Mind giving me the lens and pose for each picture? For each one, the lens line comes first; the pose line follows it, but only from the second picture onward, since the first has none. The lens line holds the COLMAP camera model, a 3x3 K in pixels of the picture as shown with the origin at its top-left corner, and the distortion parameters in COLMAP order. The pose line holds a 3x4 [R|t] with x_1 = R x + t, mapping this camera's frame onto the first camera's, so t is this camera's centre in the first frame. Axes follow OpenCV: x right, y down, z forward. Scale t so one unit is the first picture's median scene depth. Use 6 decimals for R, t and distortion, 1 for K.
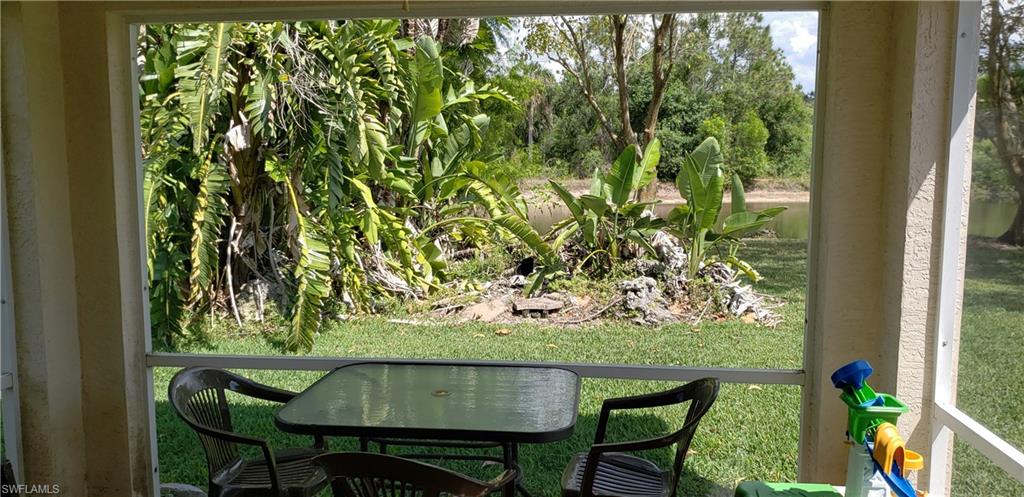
lens RADIAL K [[781.6, 0, 508.2], [0, 781.6, 250.7], [0, 0, 1]] dist [0.026365, -0.034301]
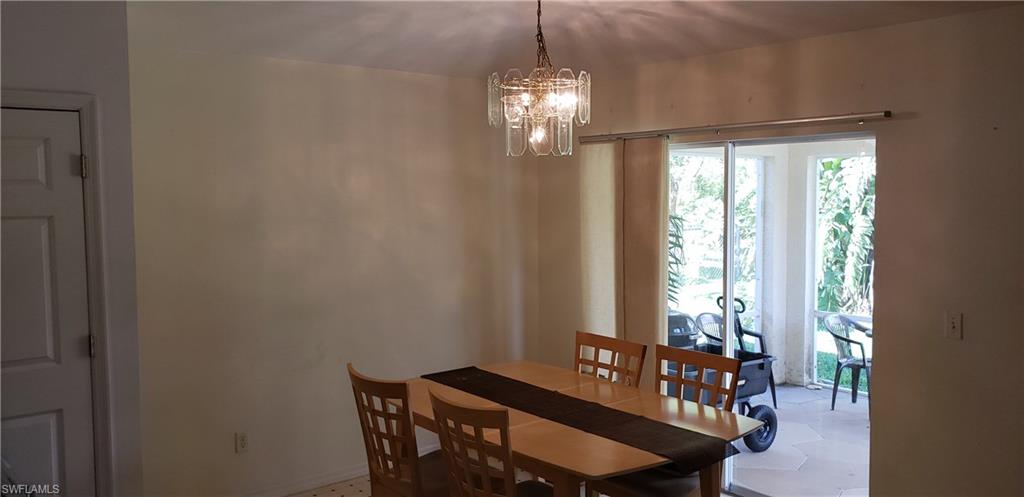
lens RADIAL K [[781.6, 0, 516.8], [0, 781.6, 252.7], [0, 0, 1]] dist [0.026365, -0.034301]
pose [[0.692771, 0.034363, -0.720339, 0.284436], [-0.067335, 0.997583, -0.017169, 0.038312], [0.718008, 0.060398, 0.693410, -0.598742]]
